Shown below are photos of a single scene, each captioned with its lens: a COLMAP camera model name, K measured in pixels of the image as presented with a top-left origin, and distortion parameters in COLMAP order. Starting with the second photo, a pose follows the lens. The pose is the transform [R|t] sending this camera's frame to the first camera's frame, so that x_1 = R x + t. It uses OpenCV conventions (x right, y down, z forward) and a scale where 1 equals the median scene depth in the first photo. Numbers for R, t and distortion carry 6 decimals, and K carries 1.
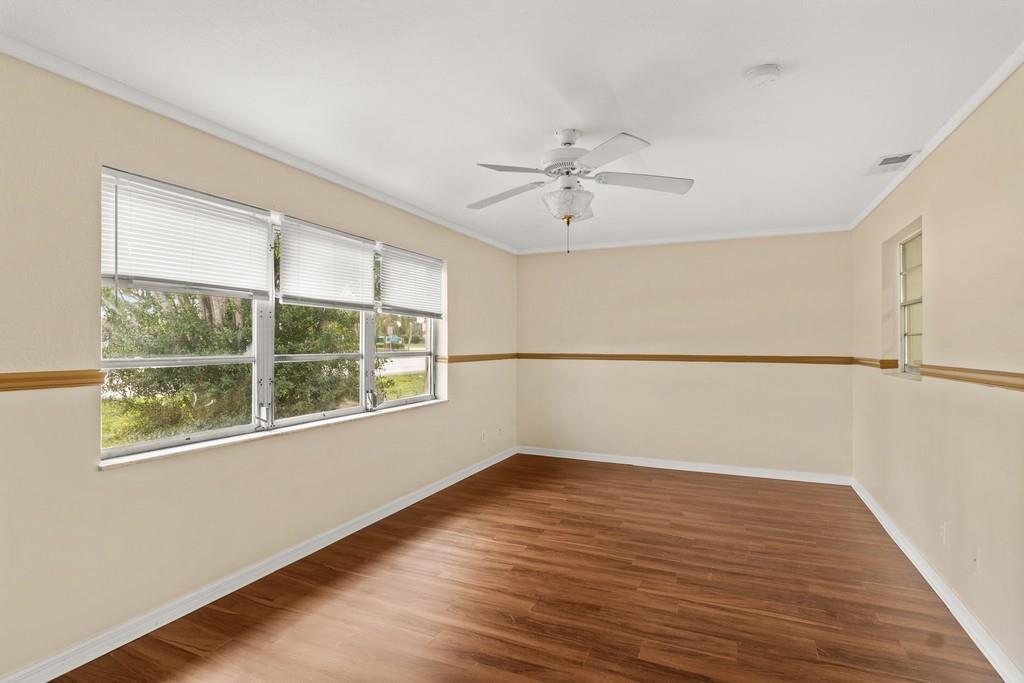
lens RADIAL K [[518.3, 0, 512.4], [0, 518.3, 348.9], [0, 0, 1]] dist [-0.002717, -0.000234]
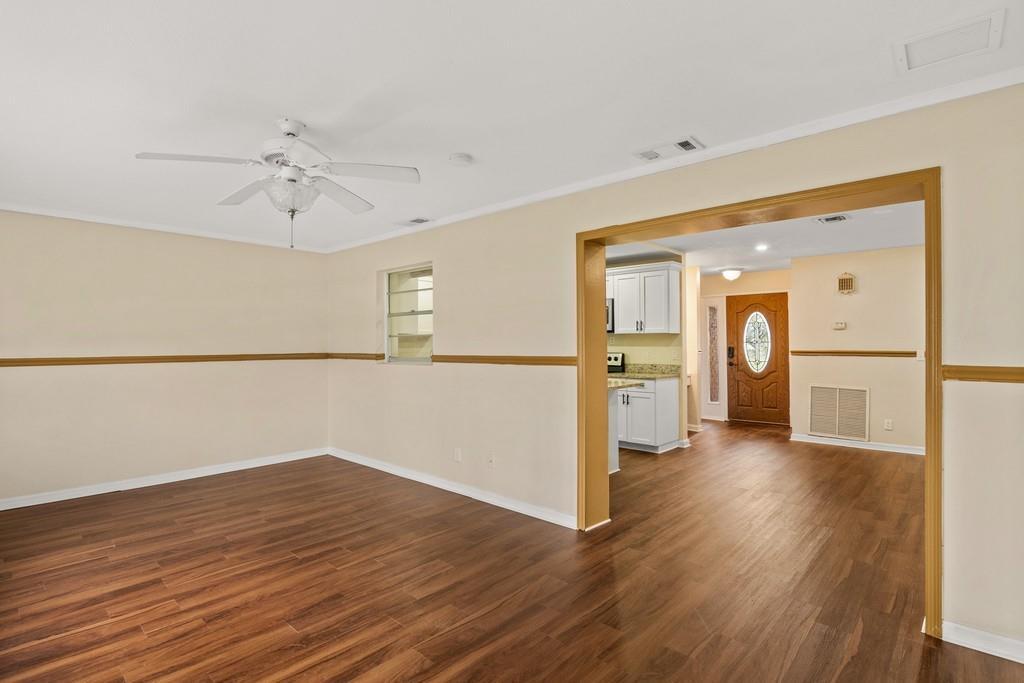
lens RADIAL K [[495.2, 0, 502.9], [0, 495.2, 342.9], [0, 0, 1]] dist [-0.002405, -0.000692]
pose [[0.332876, -0.003341, 0.942965, -0.462087], [0.014530, 0.999893, -0.001587, -0.001209], [-0.942859, 0.014229, 0.332889, 0.243031]]
